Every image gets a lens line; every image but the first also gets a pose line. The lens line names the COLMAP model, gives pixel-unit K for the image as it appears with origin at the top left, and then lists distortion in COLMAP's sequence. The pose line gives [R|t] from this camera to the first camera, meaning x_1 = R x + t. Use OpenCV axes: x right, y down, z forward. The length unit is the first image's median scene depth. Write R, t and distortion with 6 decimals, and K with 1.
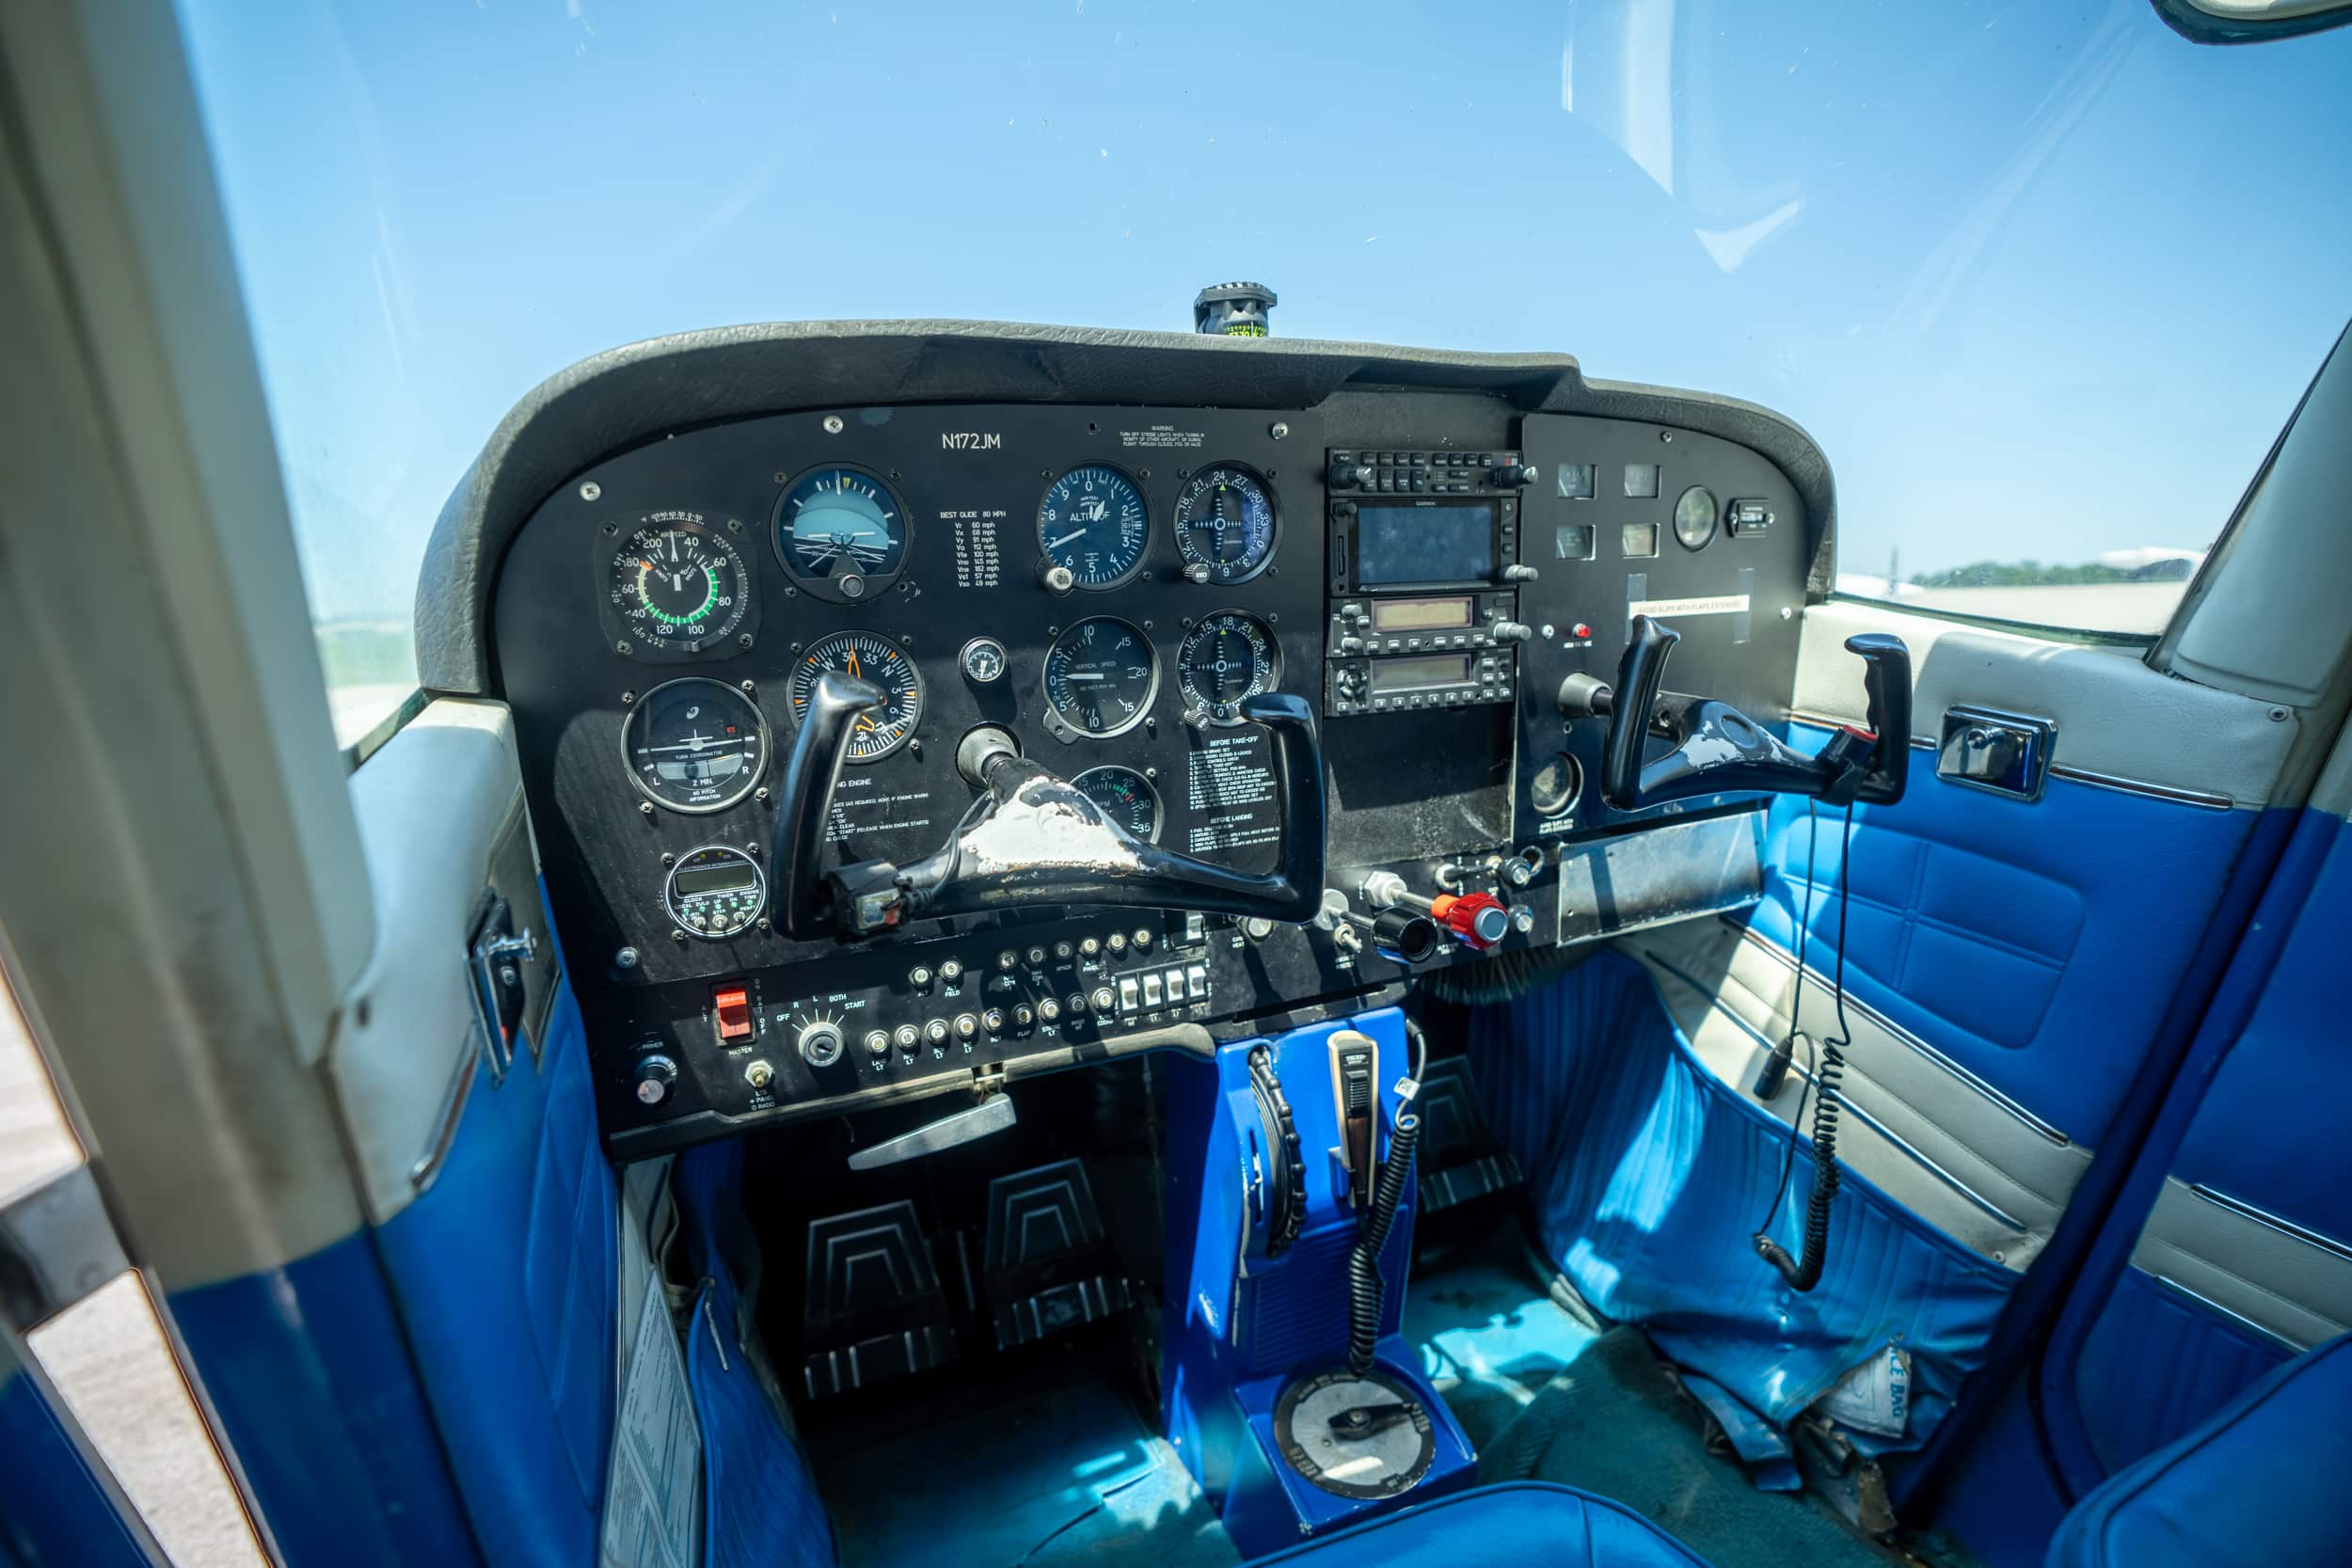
lens RADIAL K [[1070.4, 0, 1174.1], [0, 1070.4, 793.3], [0, 0, 1]] dist [-0.083802, 0.029200]
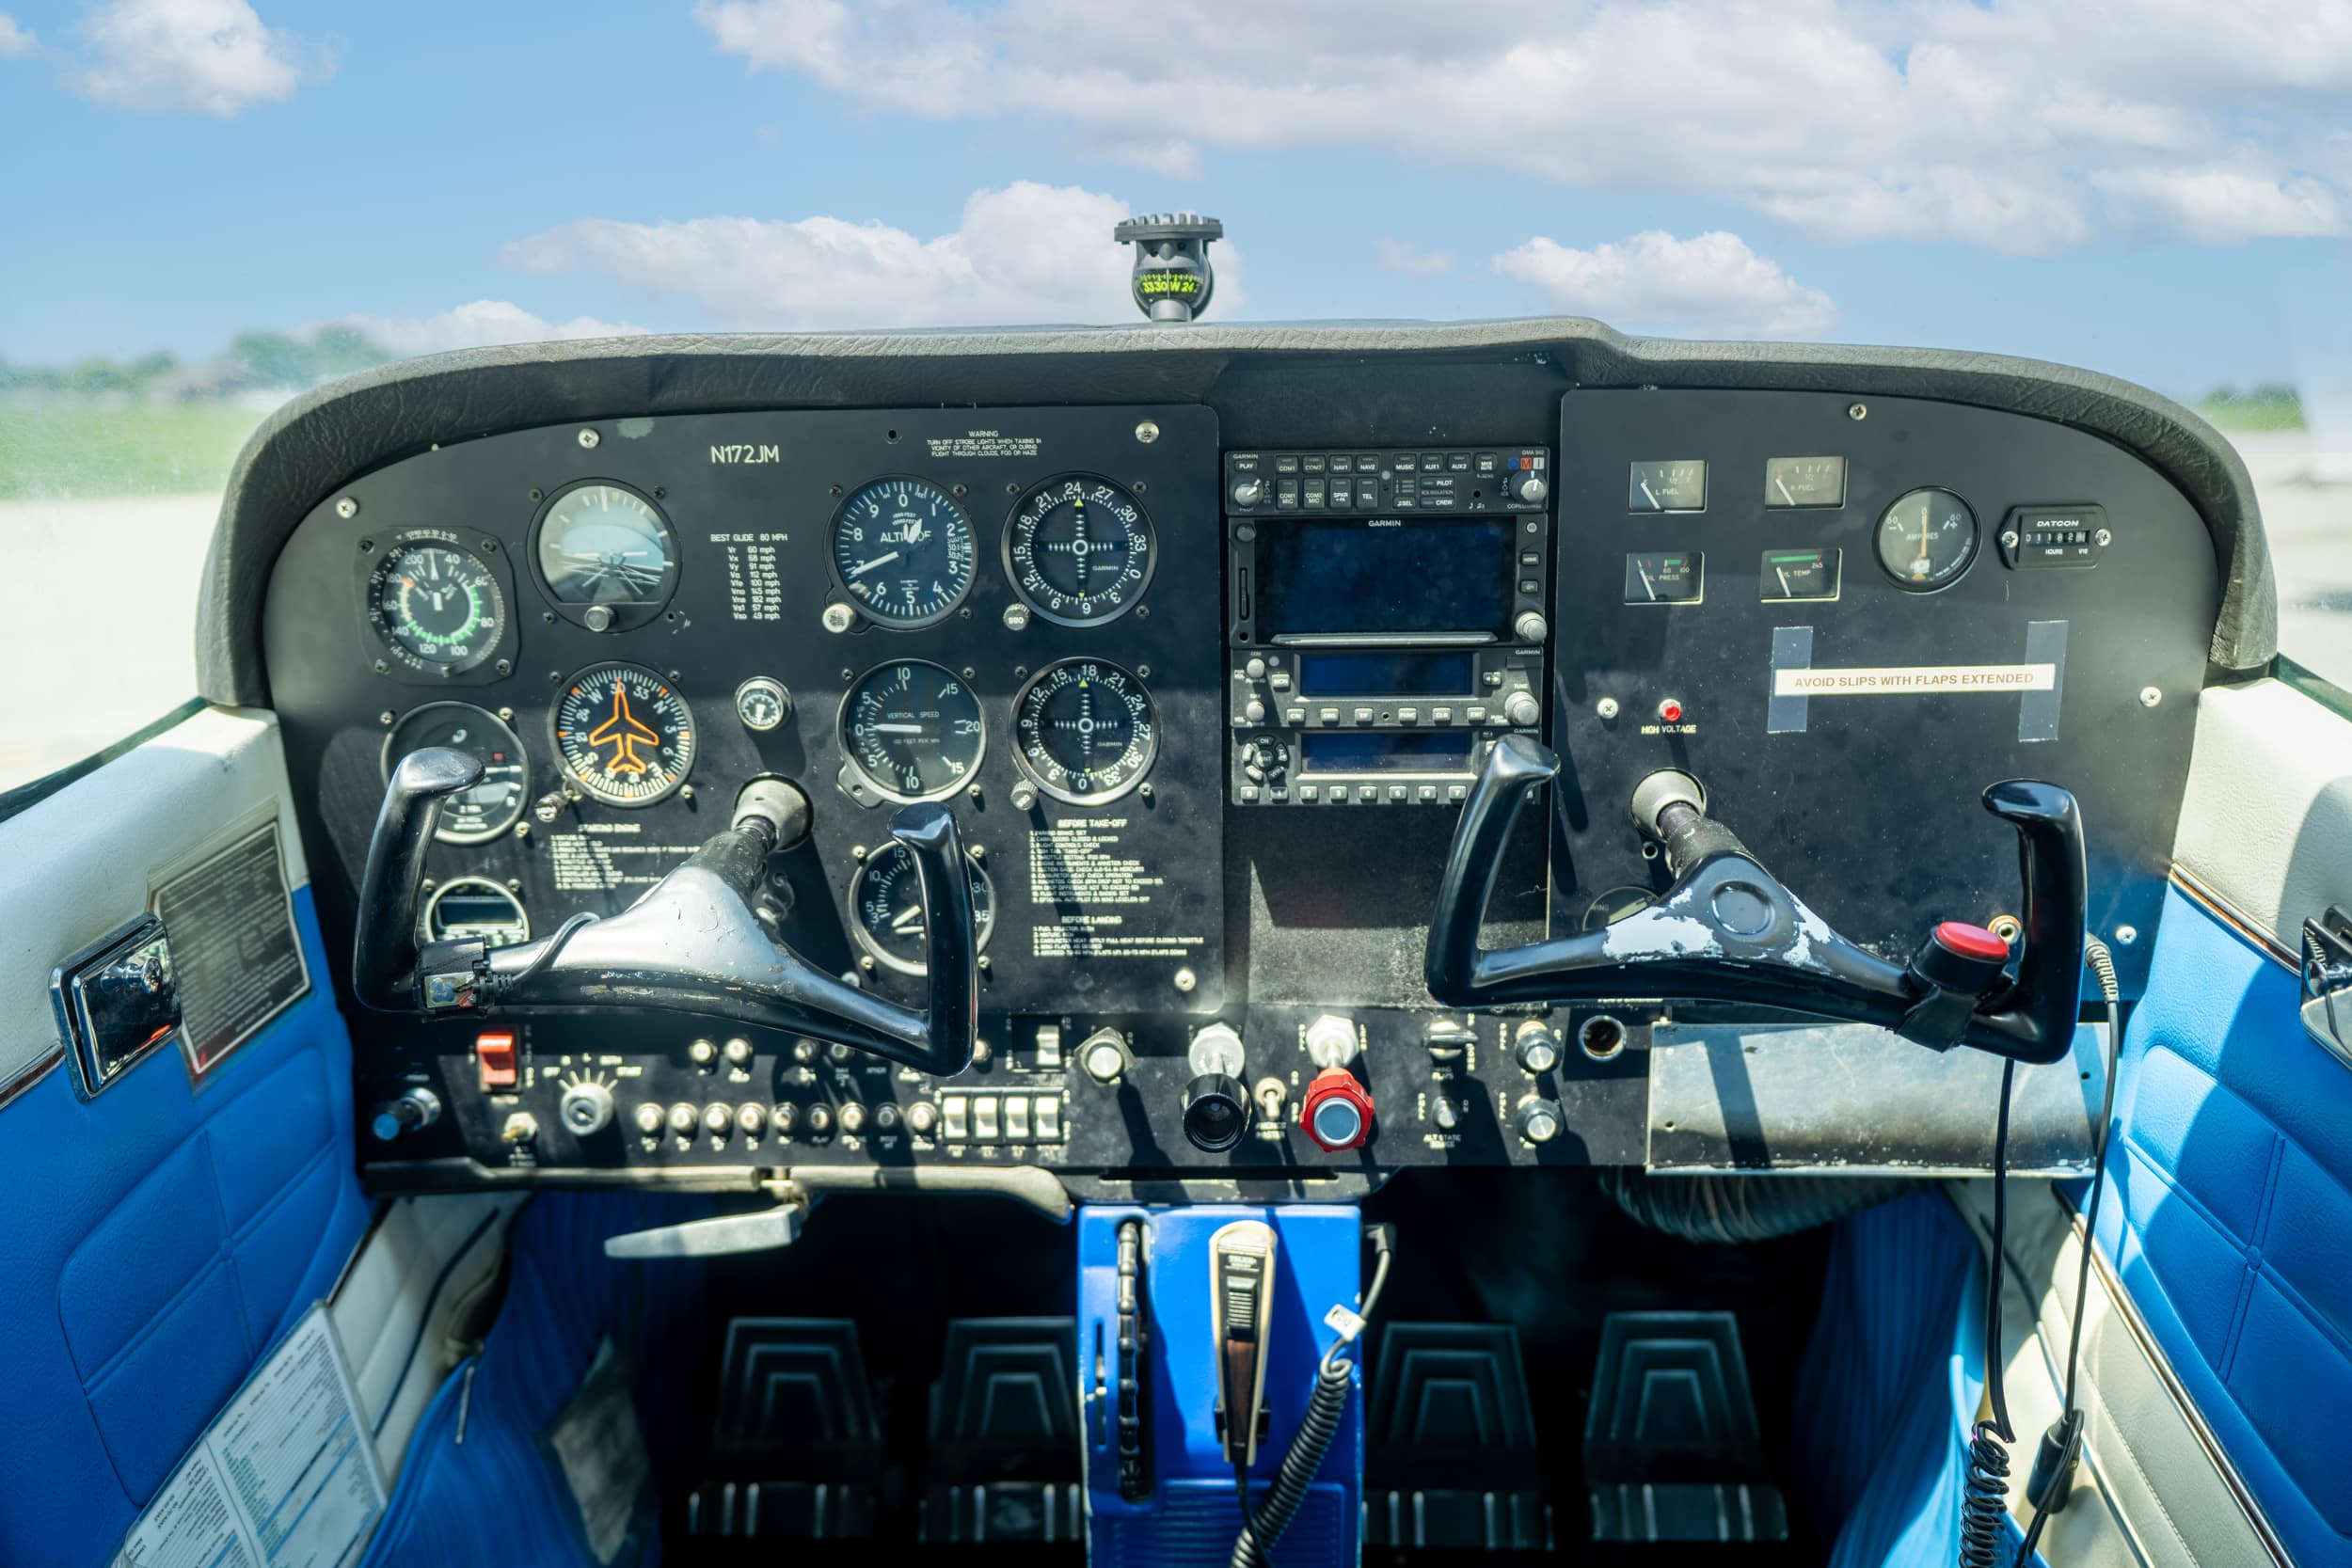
lens RADIAL K [[1794.6, 0, 1176.0], [0, 1794.6, 784.0], [0, 0, 1]] dist [0.003427, 0.003803]
pose [[0.909038, 0.119818, -0.399116, 0.636956], [-0.103887, 0.992692, 0.061399, -0.165492], [0.403556, -0.014351, 0.914842, -0.169637]]
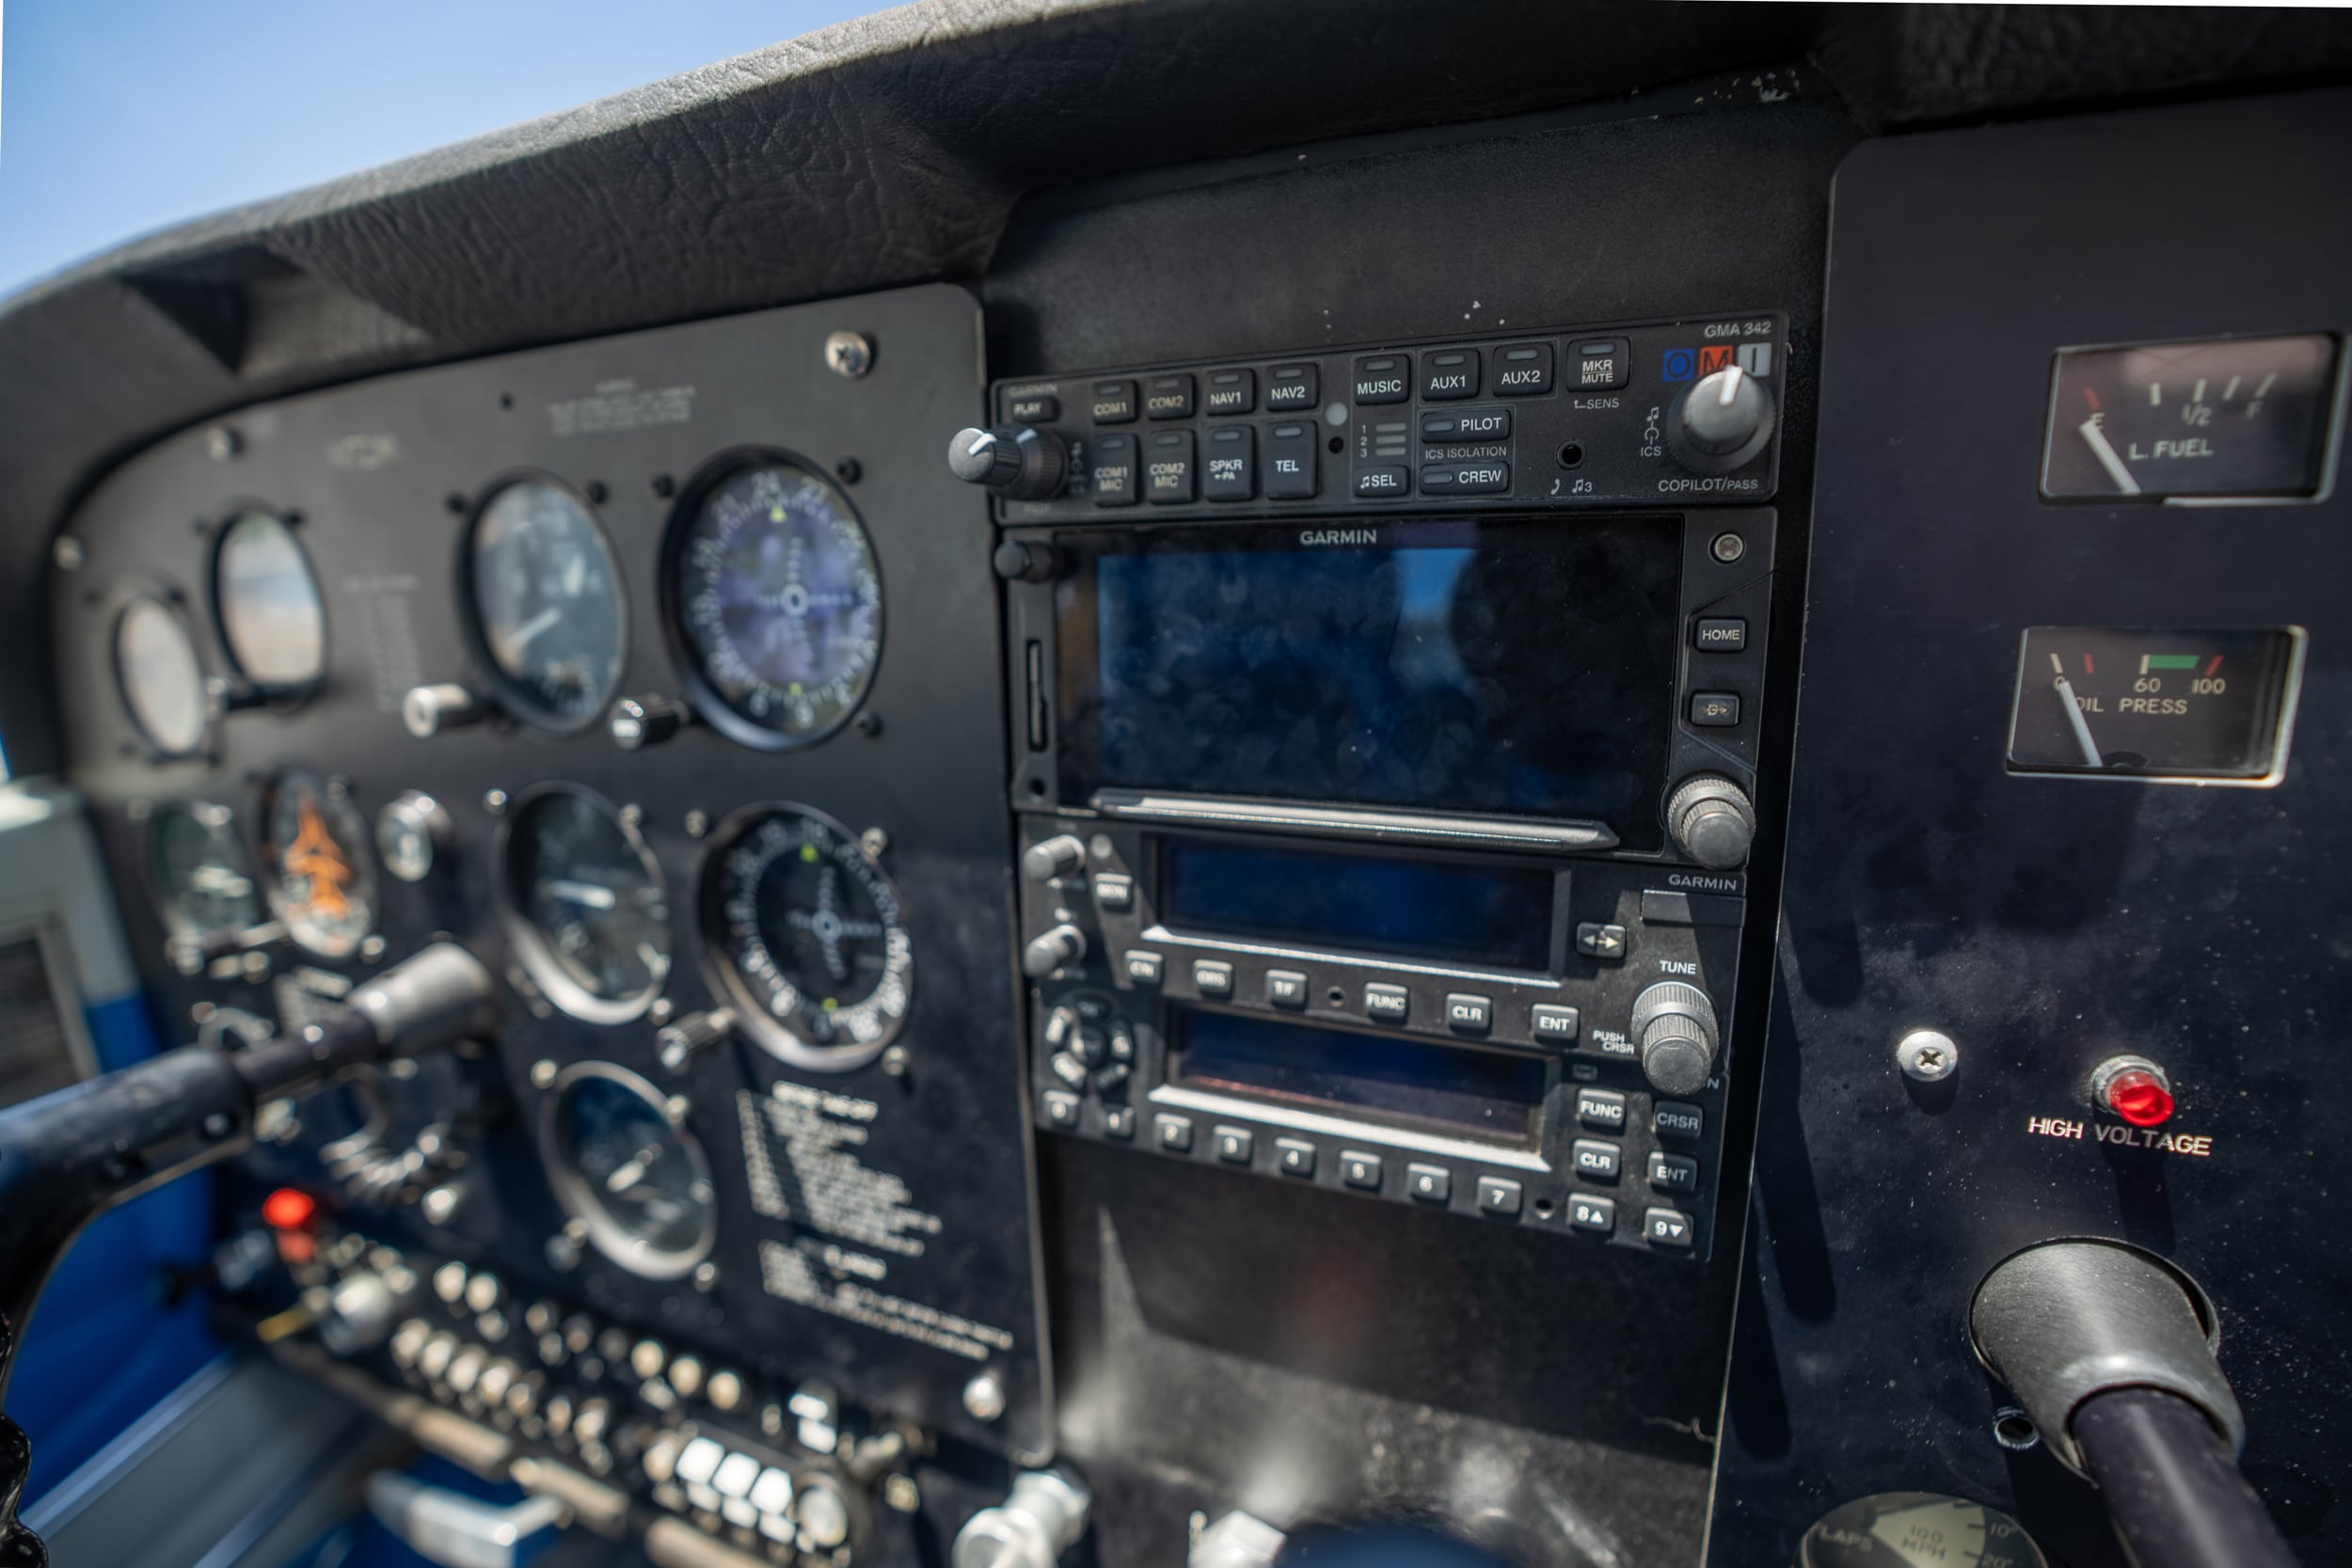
lens RADIAL K [[1070.4, 0, 1174.1], [0, 1070.4, 793.3], [0, 0, 1]] dist [-0.083802, 0.029200]
pose [[0.700371, 0.159926, -0.695632, 0.437274], [-0.166519, 0.984293, 0.058635, -0.222534], [0.694083, 0.074769, 0.716001, 0.795263]]
